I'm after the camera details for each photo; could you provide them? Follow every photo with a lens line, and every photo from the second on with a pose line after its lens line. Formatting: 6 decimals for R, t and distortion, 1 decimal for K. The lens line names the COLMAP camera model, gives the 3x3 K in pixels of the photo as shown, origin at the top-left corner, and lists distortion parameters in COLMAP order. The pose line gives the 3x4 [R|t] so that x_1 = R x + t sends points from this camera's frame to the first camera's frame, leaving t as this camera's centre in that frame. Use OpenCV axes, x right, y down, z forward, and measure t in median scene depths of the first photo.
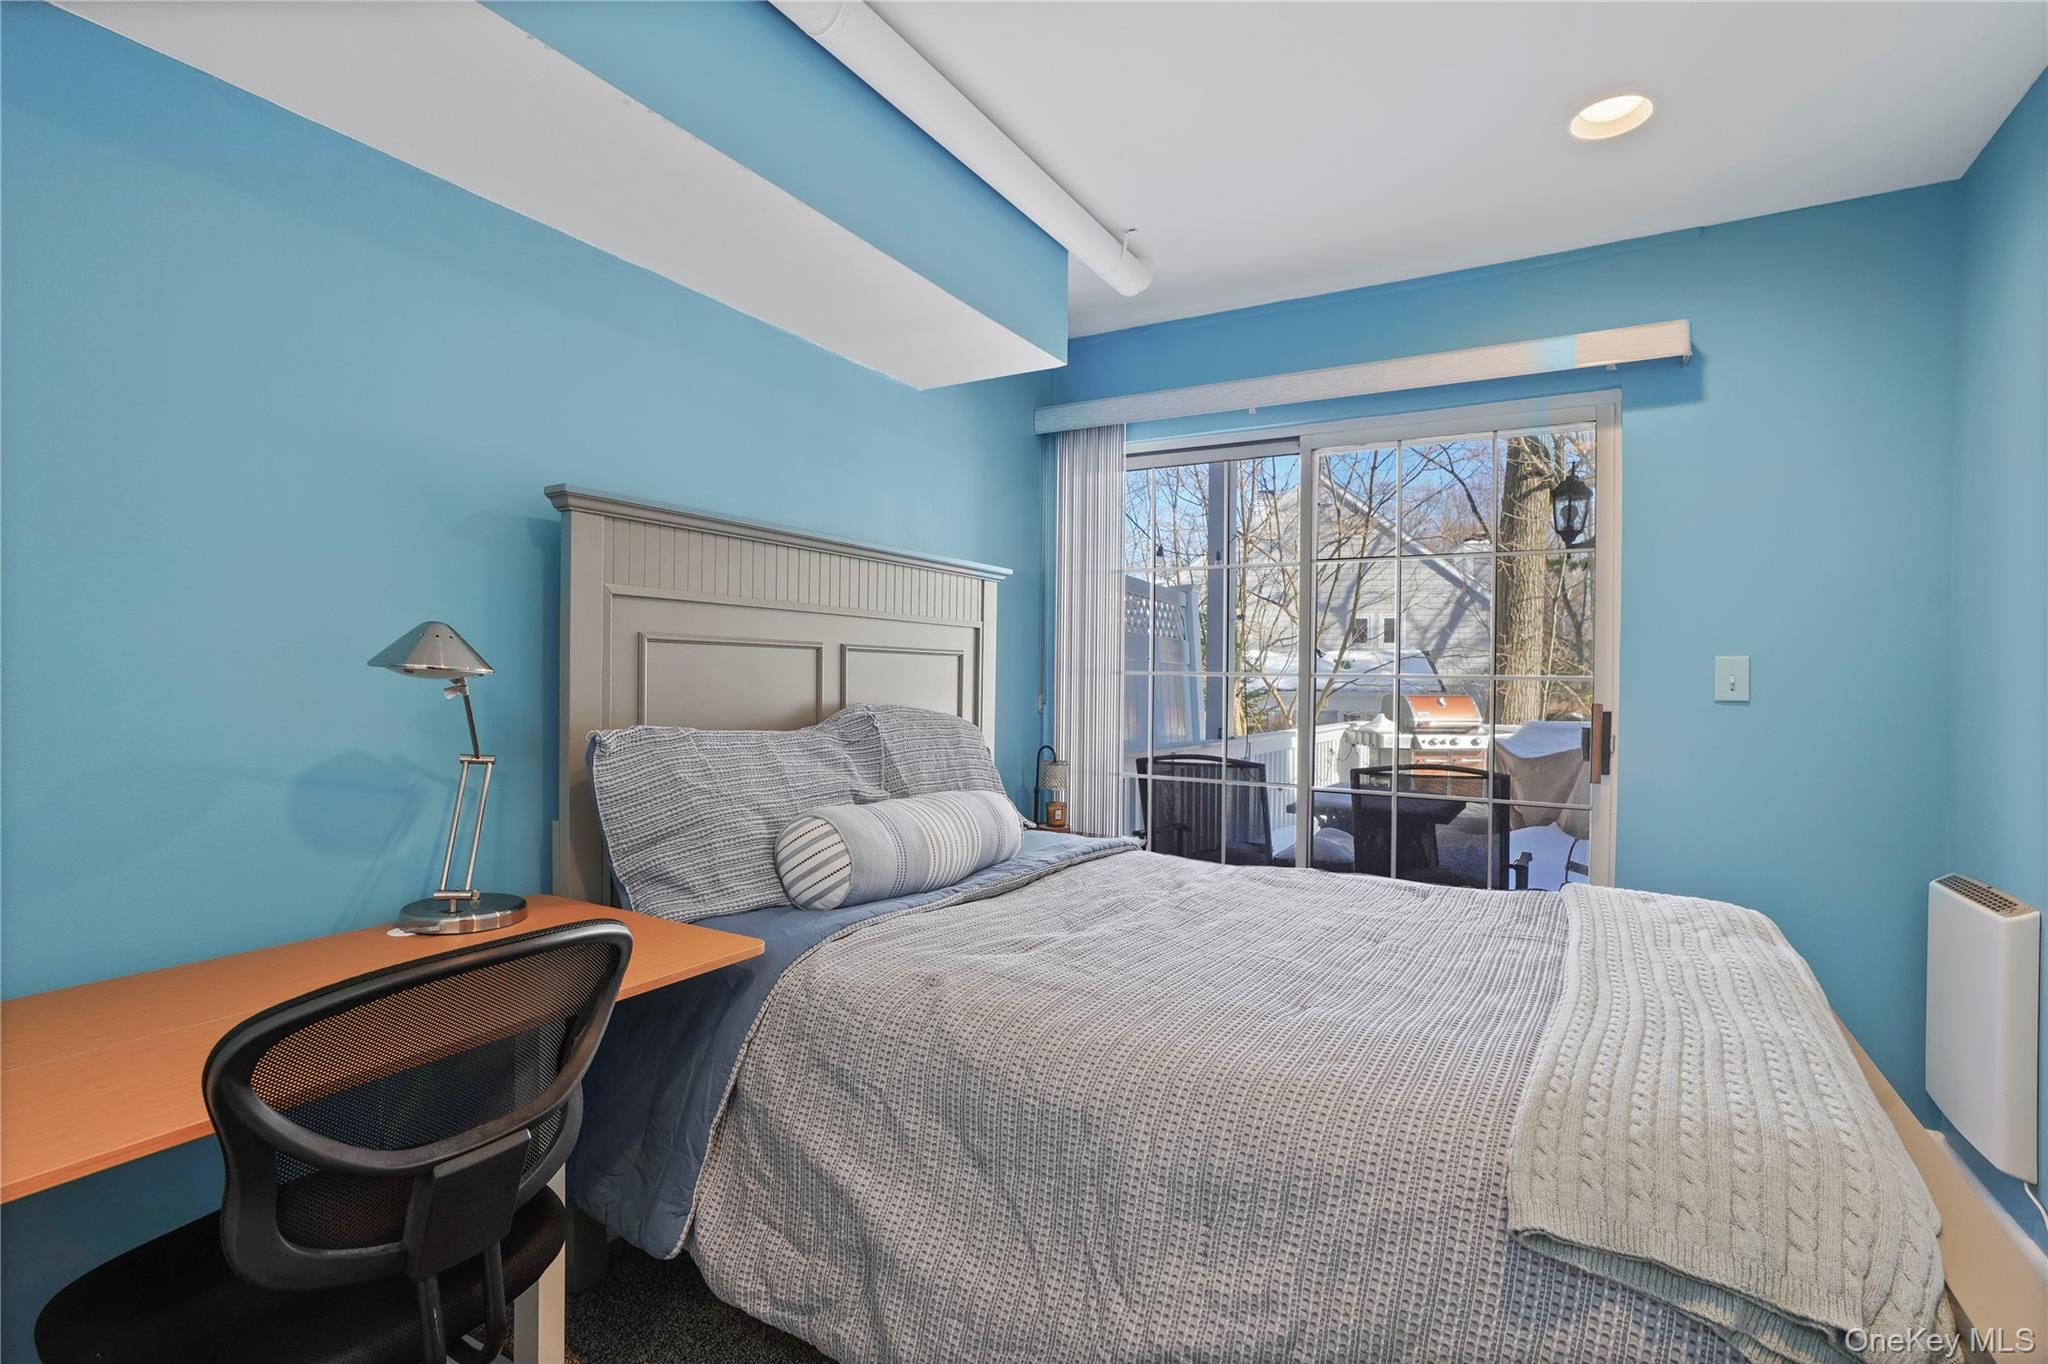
lens RADIAL K [[963.8, 0, 1046.5], [0, 963.8, 686.8], [0, 0, 1]] dist [-0.055312, 0.028717]
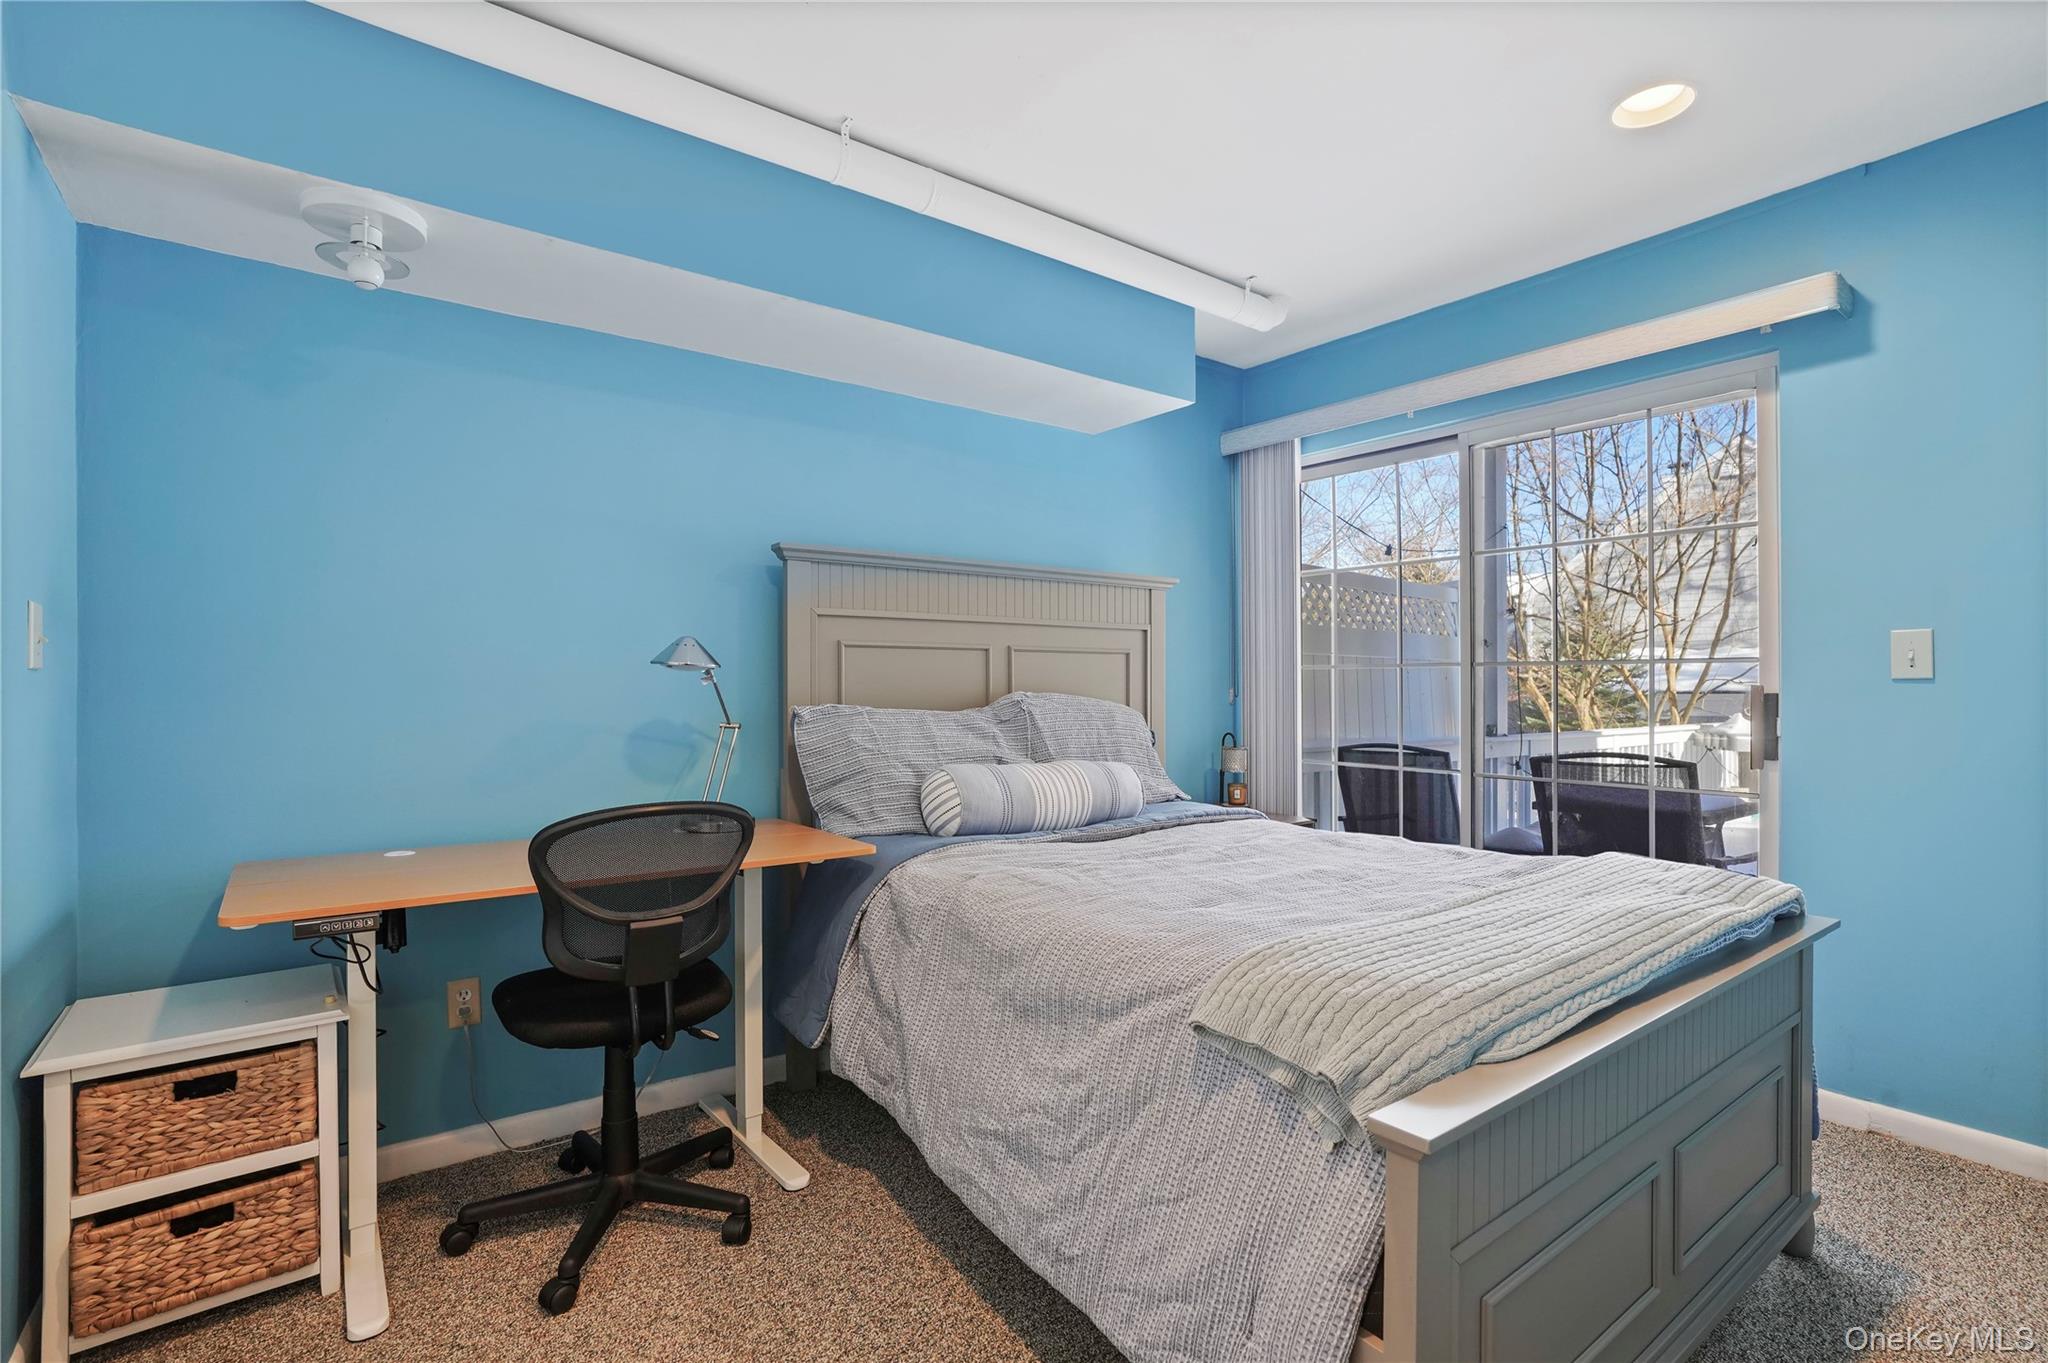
lens RADIAL K [[949.8, 0, 1032.0], [0, 949.8, 686.0], [0, 0, 1]] dist [-0.047873, 0.026373]
pose [[0.924013, -0.015142, -0.382061, 0.336046], [0.011387, 0.999862, -0.012088, 0.027702], [0.382191, 0.006819, 0.924058, -0.176672]]
